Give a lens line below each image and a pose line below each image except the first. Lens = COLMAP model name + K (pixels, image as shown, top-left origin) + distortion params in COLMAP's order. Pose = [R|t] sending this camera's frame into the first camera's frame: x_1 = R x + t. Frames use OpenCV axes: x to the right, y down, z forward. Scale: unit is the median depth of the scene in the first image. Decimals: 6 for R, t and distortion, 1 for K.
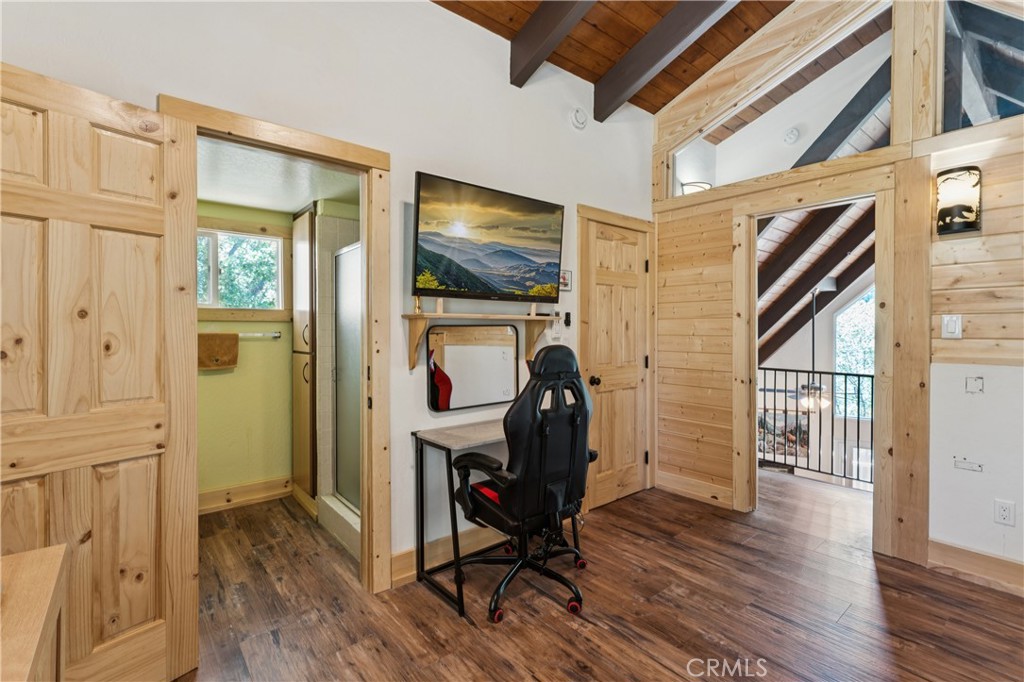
lens RADIAL K [[477.0, 0, 513.4], [0, 477.0, 333.9], [0, 0, 1]] dist [-0.002077, 0.000343]
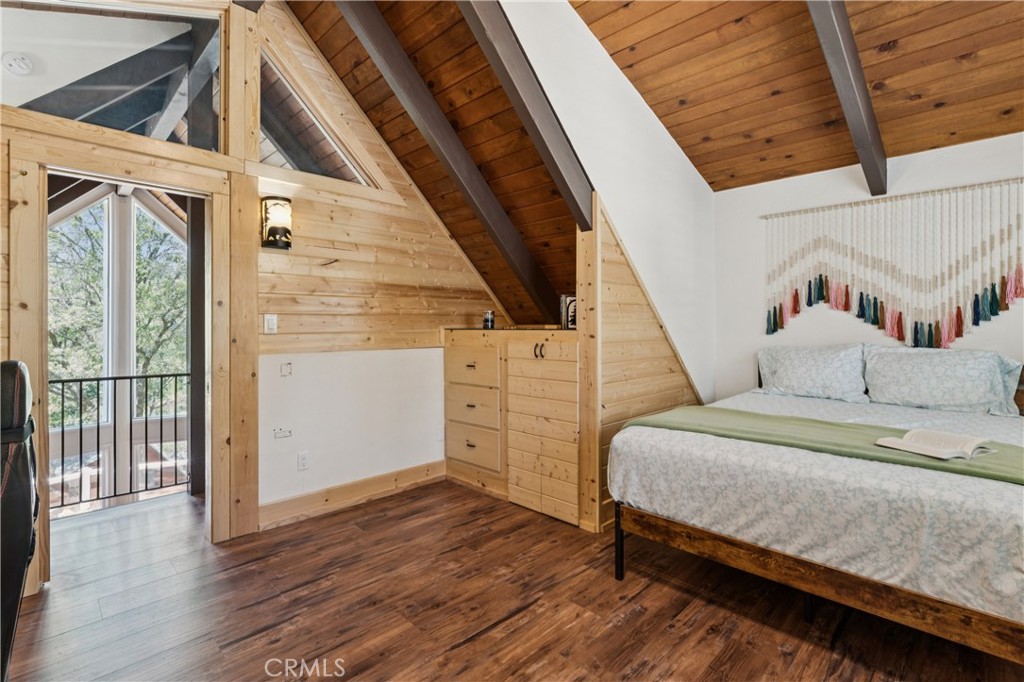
lens RADIAL K [[477.0, 0, 540.4], [0, 477.0, 321.6], [0, 0, 1]] dist [-0.002077, 0.000343]
pose [[-0.135449, 0.005835, 0.990767, -0.385143], [0.012291, 0.999916, -0.004209, -0.007870], [-0.990708, 0.011608, -0.135509, 0.481636]]
